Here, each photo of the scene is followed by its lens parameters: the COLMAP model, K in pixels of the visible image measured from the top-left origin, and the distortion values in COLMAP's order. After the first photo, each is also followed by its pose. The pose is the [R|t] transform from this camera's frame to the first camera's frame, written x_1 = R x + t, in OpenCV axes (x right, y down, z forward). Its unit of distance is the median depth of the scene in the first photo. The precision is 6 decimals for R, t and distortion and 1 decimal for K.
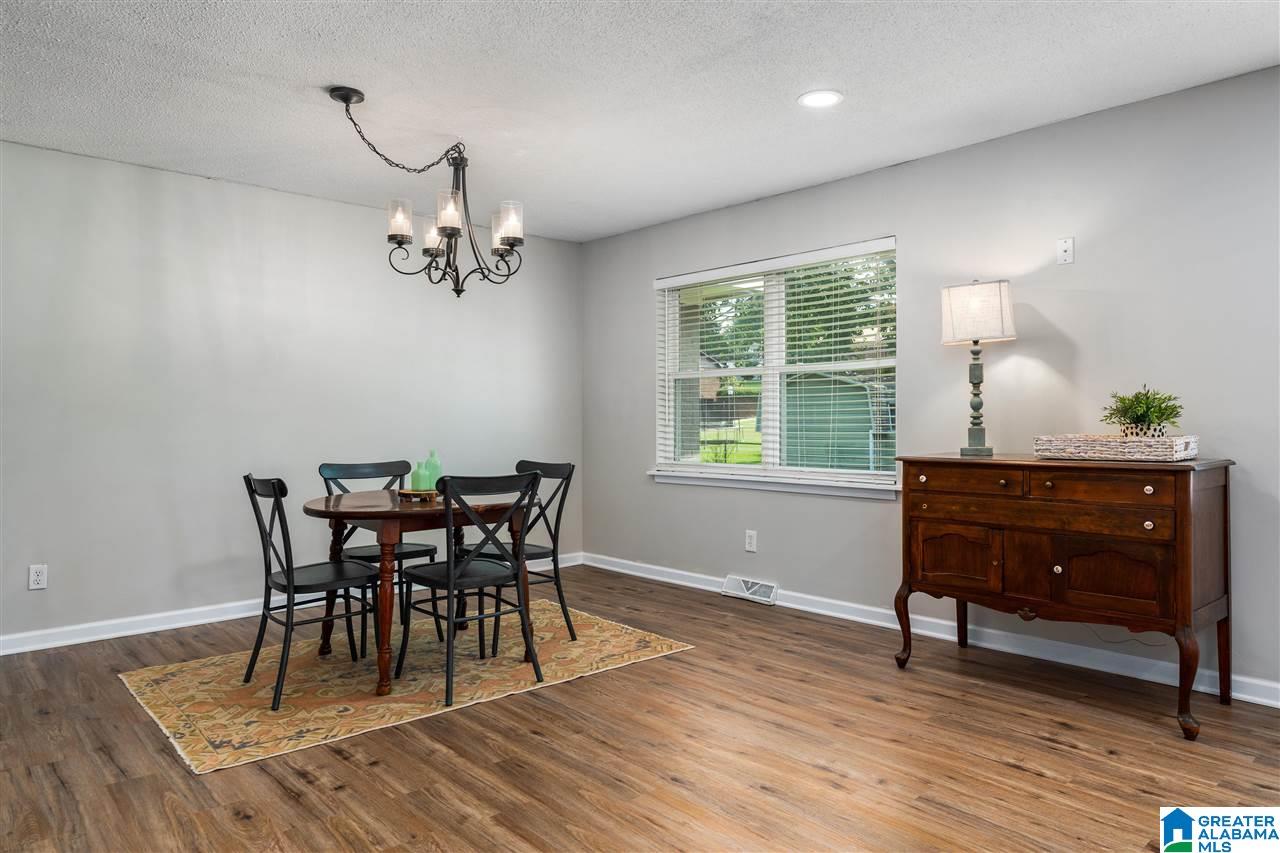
lens RADIAL K [[800.3, 0, 640.0], [0, 800.3, 426.5], [0, 0, 1]] dist [-0.000179, 0.001141]
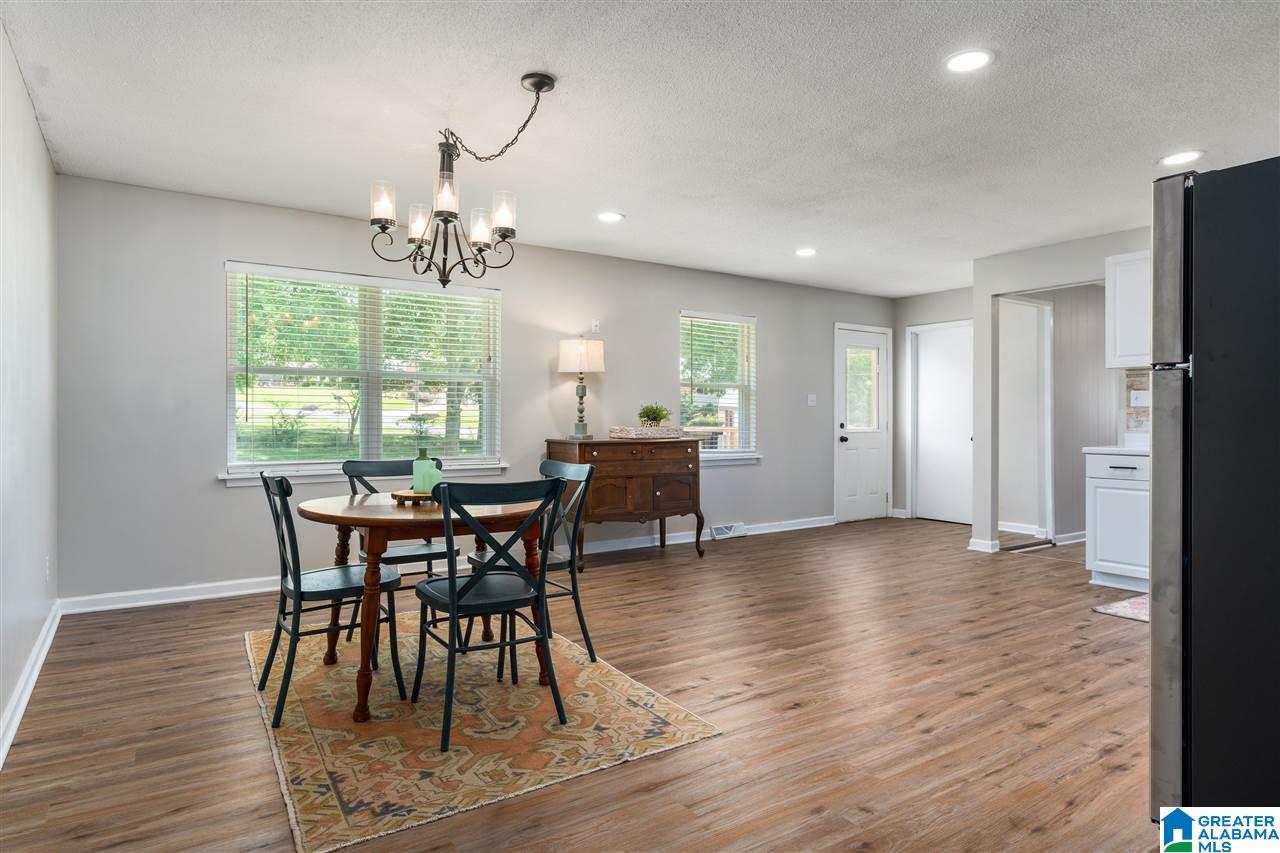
lens RADIAL K [[707.8, 0, 640.0], [0, 707.8, 426.5], [0, 0, 1]] dist [0.002024, 0.000198]
pose [[0.162266, -0.003996, 0.986739, -1.245621], [0.006201, 0.999976, 0.003030, 0.005518], [-0.986728, 0.005627, 0.162287, 0.769069]]
